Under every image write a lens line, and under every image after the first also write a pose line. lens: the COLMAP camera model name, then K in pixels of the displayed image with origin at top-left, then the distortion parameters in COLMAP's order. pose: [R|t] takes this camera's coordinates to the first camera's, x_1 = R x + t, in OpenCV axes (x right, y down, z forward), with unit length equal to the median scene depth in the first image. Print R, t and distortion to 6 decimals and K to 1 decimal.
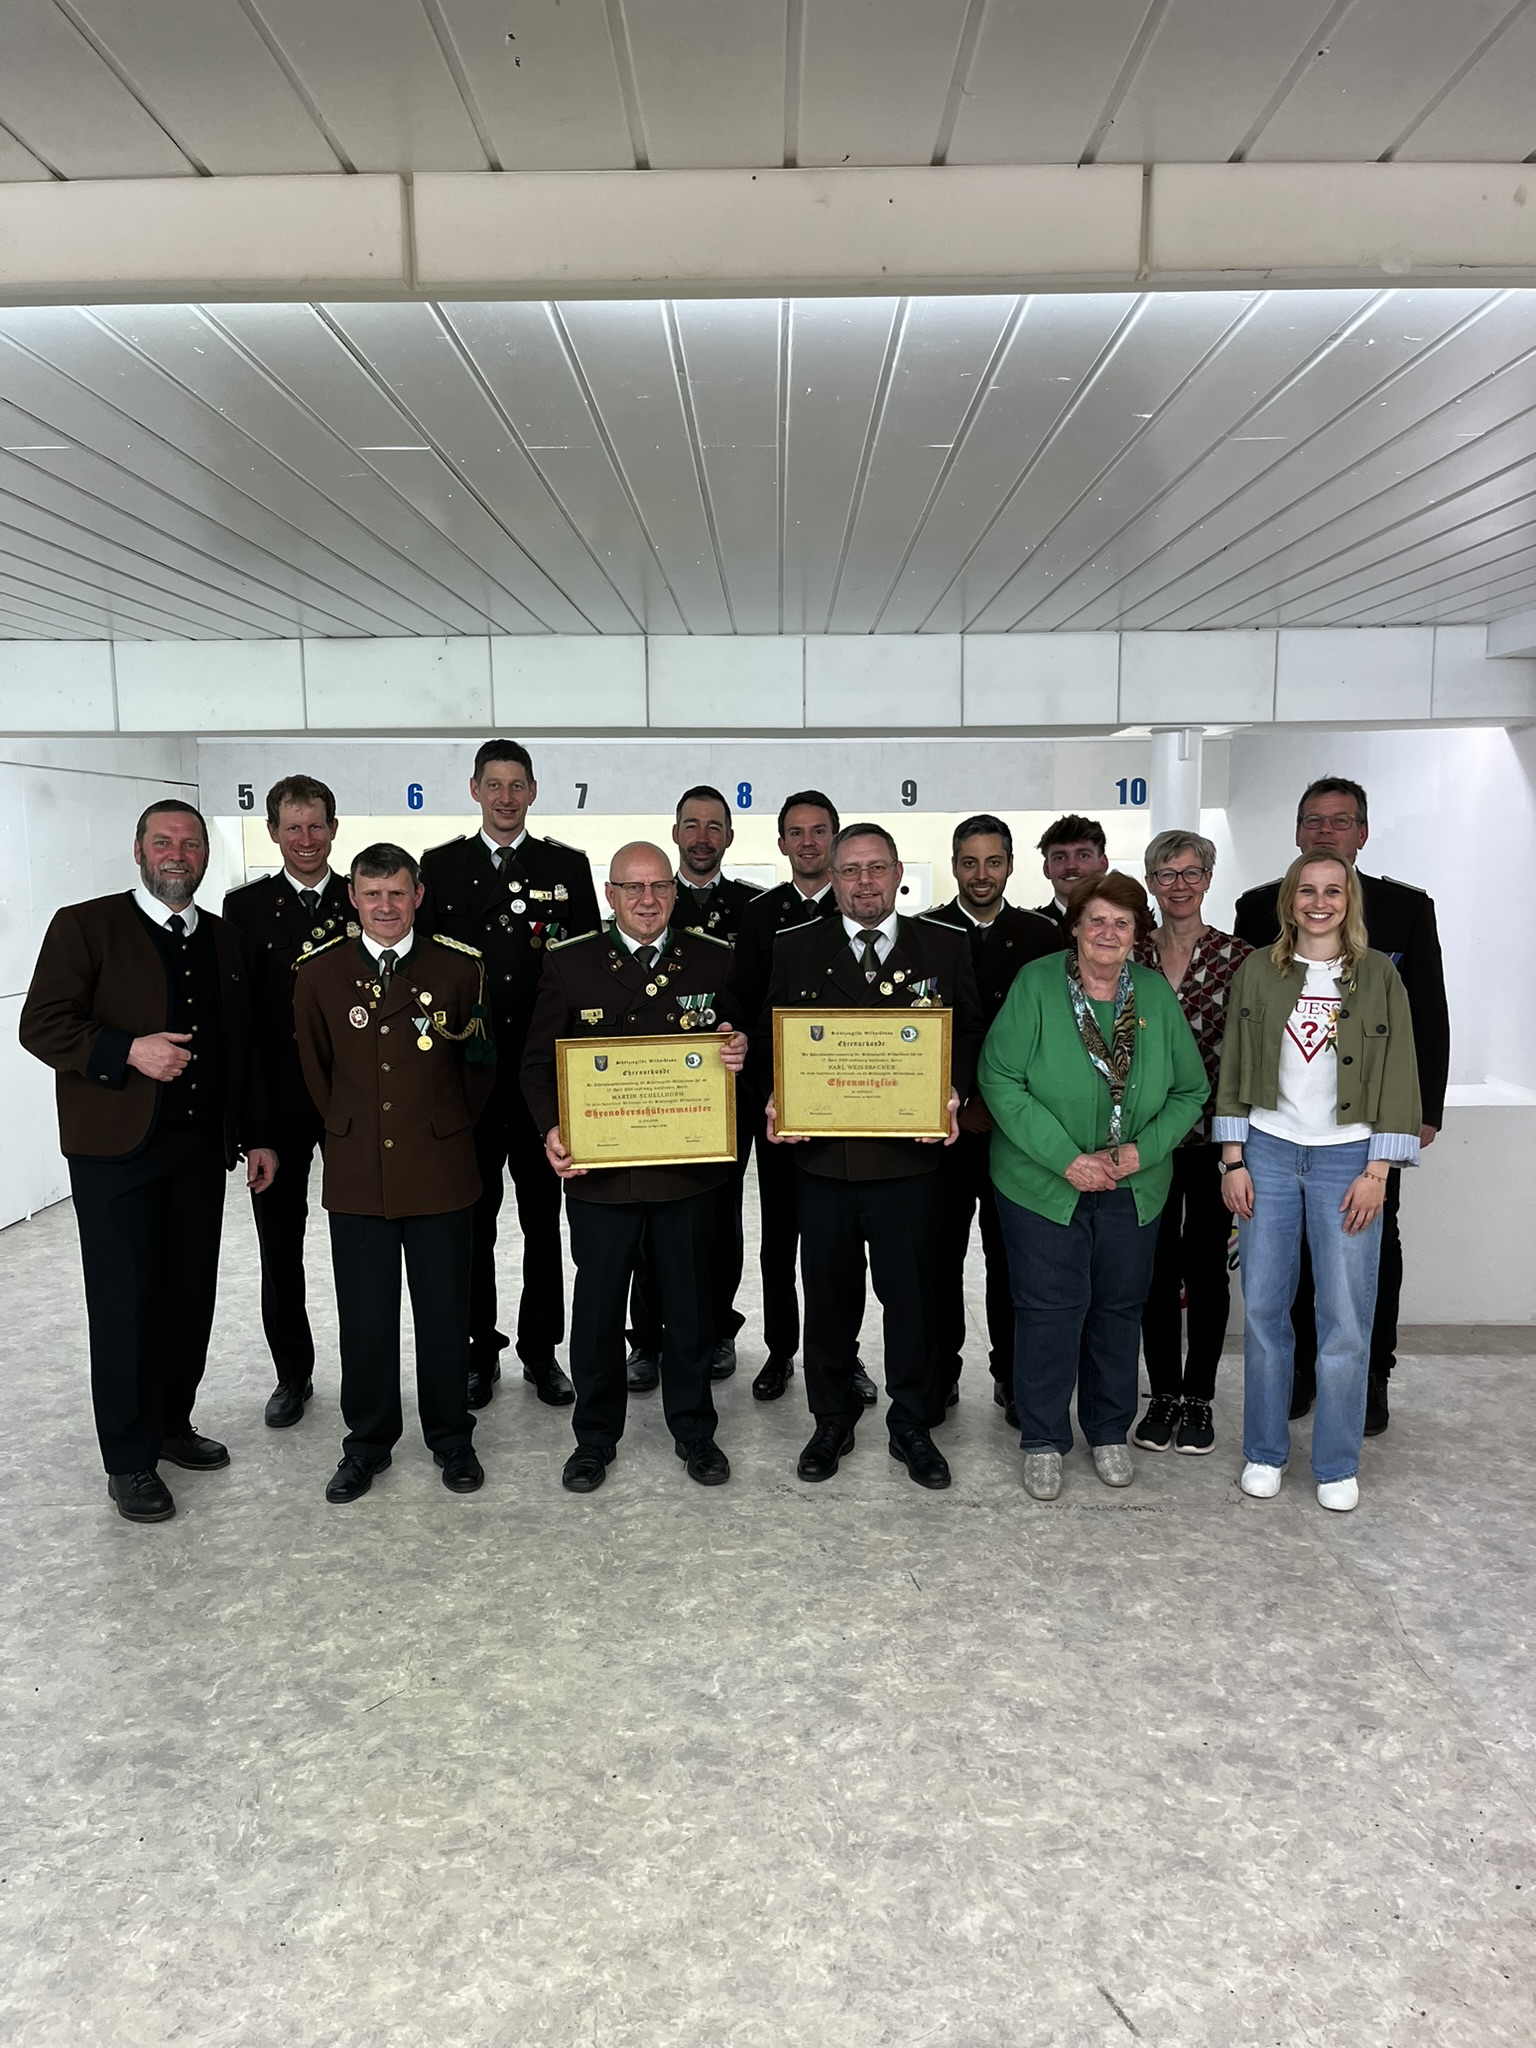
lens RADIAL K [[1552.0, 0, 767.2], [0, 1552.0, 1019.4], [0, 0, 1]] dist [0.074131, -0.101640]
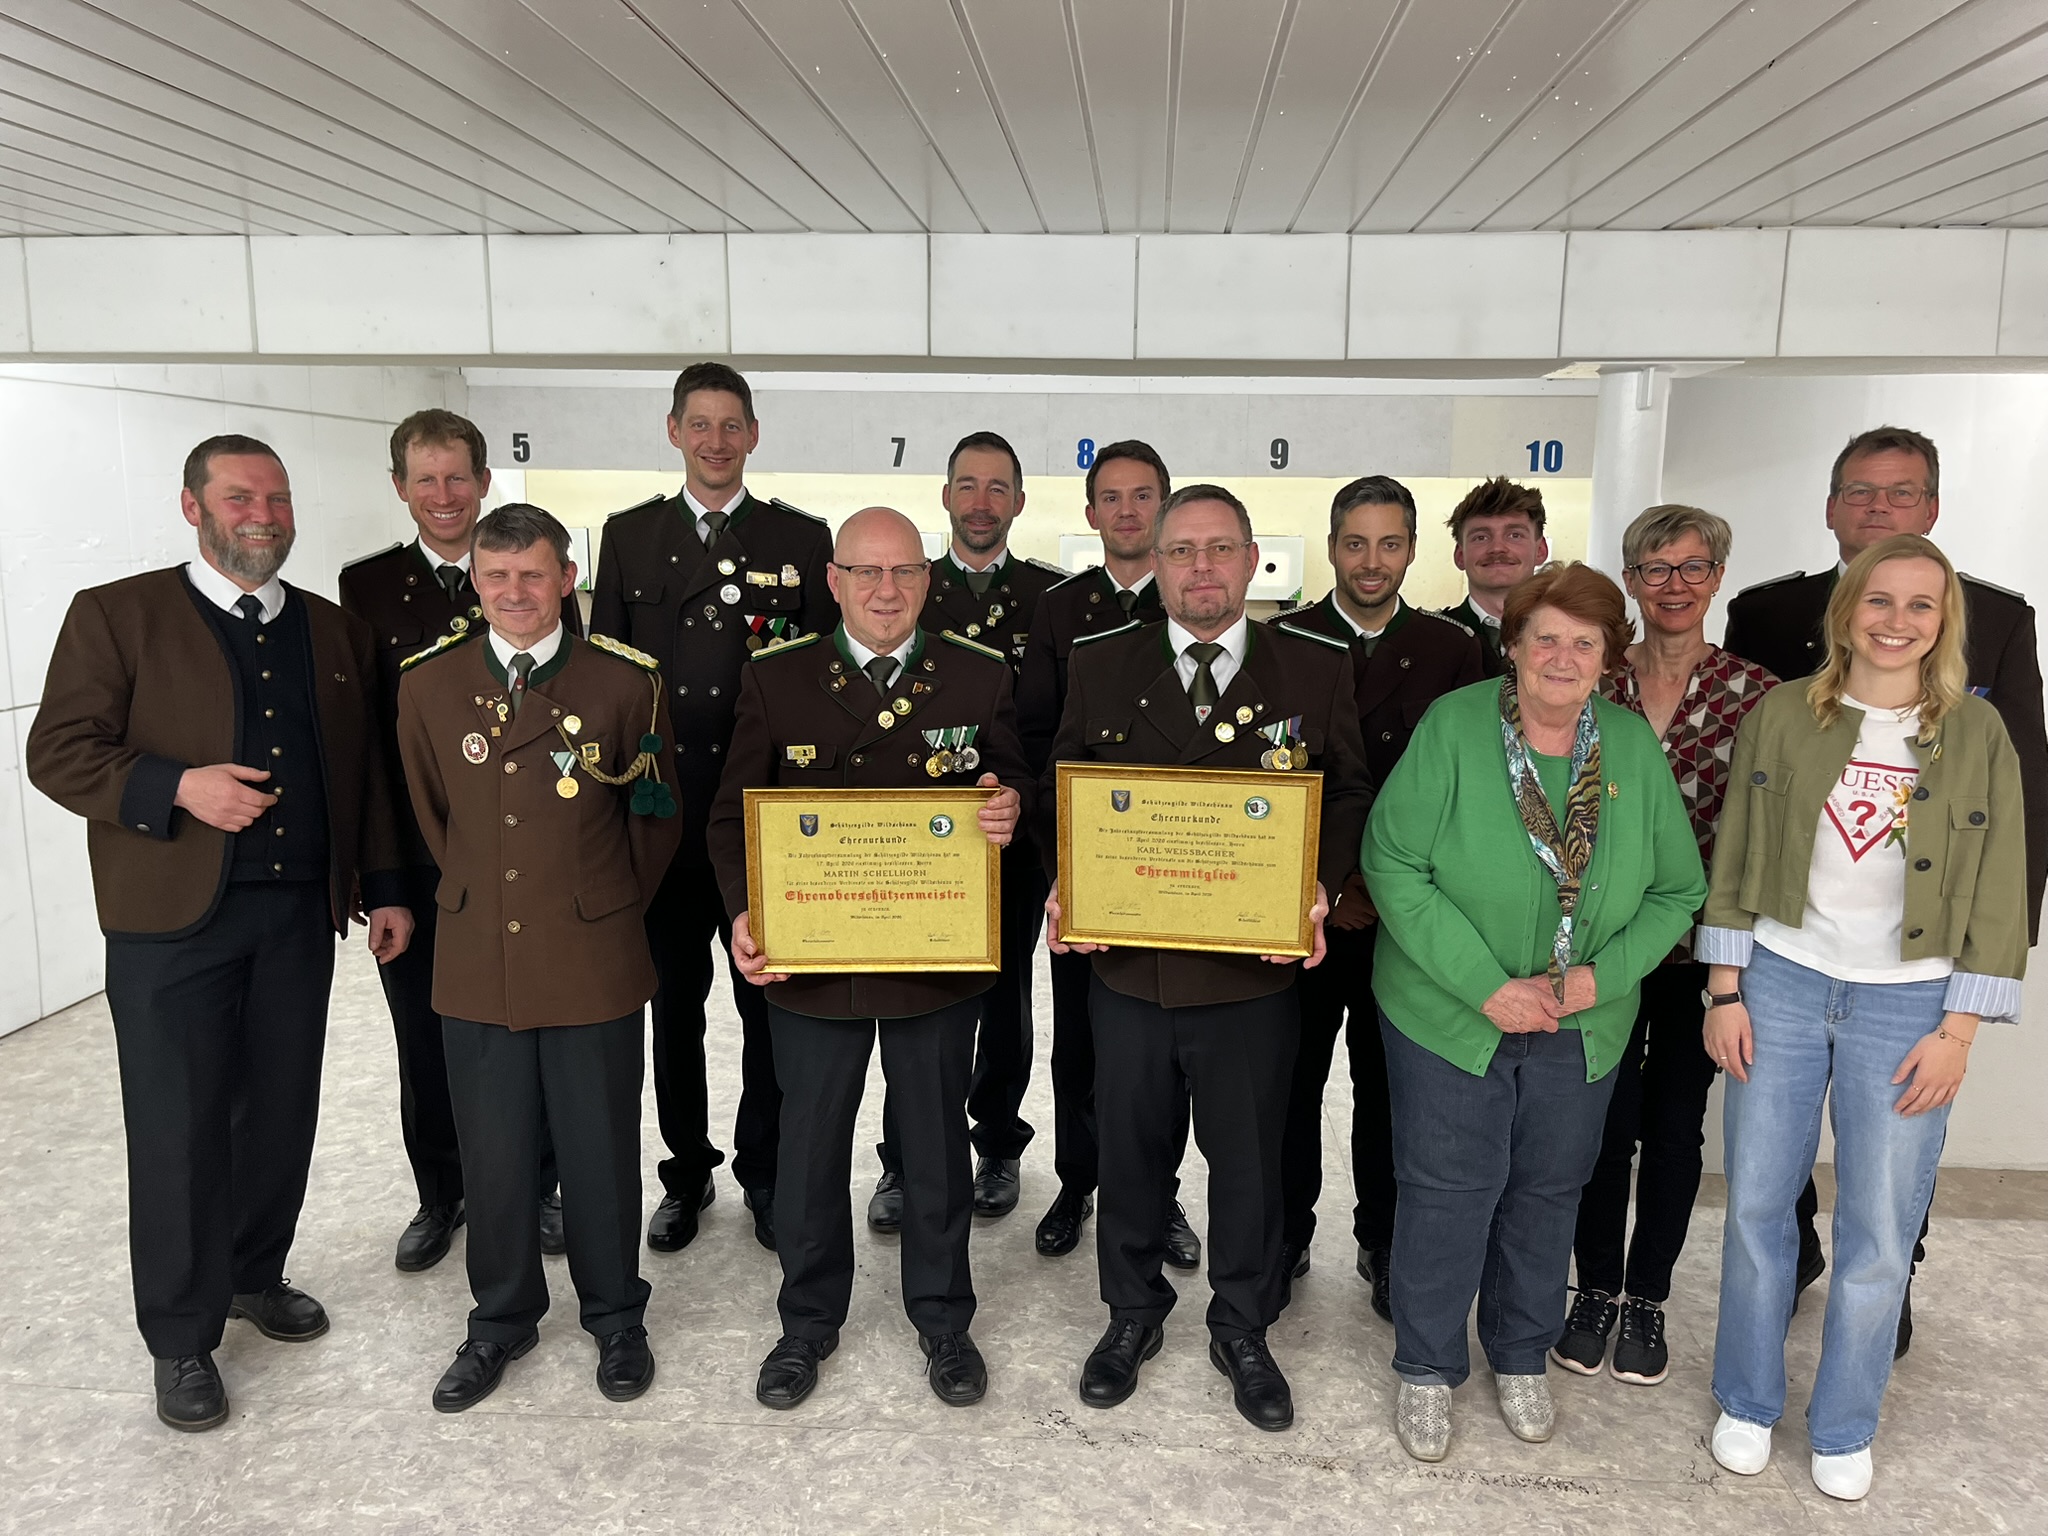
lens RADIAL K [[1552.0, 0, 1032.8], [0, 1552.0, 772.1], [0, 0, 1]] dist [0.074131, -0.101640]
pose [[0.997584, 0.028127, -0.063522, 0.036997], [-0.024623, 0.998167, 0.055288, -0.036224], [0.064961, -0.053590, 0.996448, 0.302474]]
